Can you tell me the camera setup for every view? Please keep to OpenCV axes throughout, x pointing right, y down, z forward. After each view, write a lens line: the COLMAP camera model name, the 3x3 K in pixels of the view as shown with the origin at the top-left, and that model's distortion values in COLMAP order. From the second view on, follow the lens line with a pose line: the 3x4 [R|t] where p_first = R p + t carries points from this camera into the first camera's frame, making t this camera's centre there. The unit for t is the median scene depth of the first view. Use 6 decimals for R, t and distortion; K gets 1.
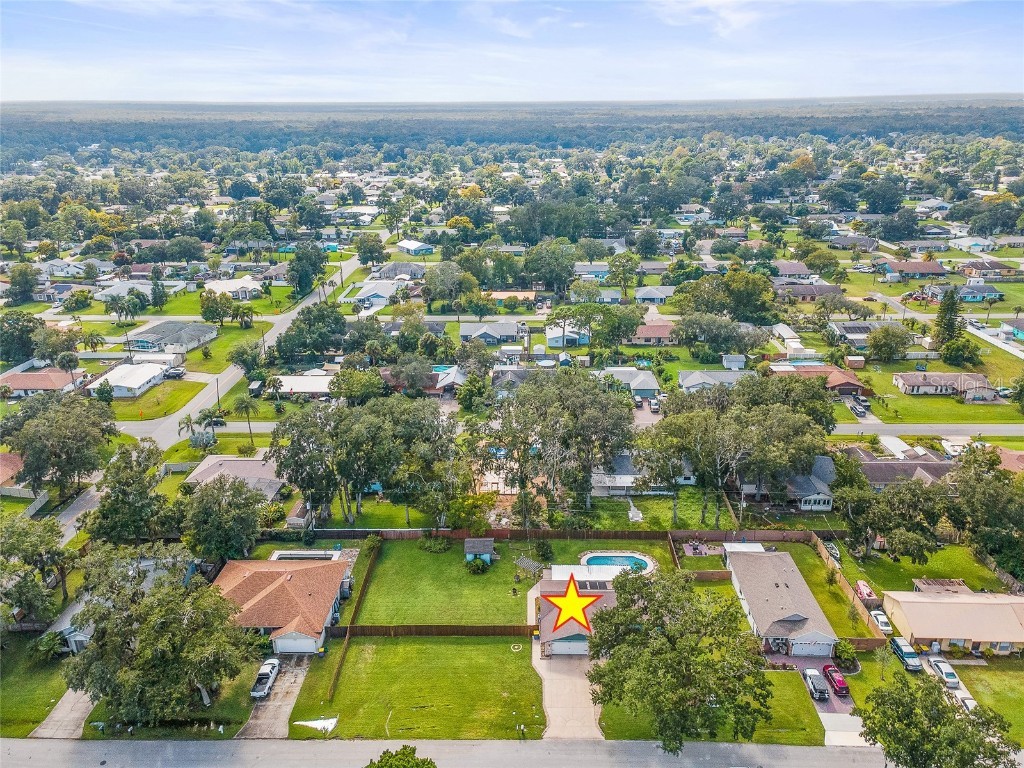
lens RADIAL K [[768.7, 0, 532.2], [0, 768.7, 384.7], [0, 0, 1]] dist [0.004230, 0.003016]
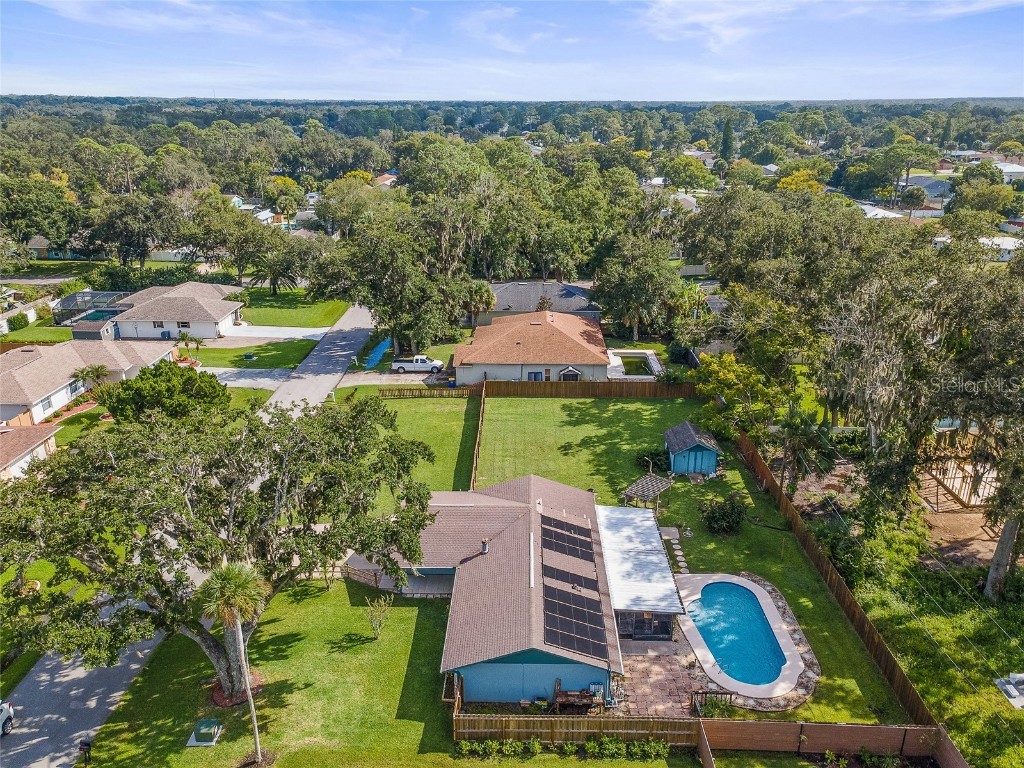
lens RADIAL K [[768.7, 0, 532.2], [0, 768.7, 384.7], [0, 0, 1]] dist [0.004230, 0.003016]
pose [[0.011452, 0.338132, -0.941029, 0.511454], [-0.375777, 0.873564, 0.309318, 0.058843], [0.926639, 0.350075, 0.137066, 0.967290]]
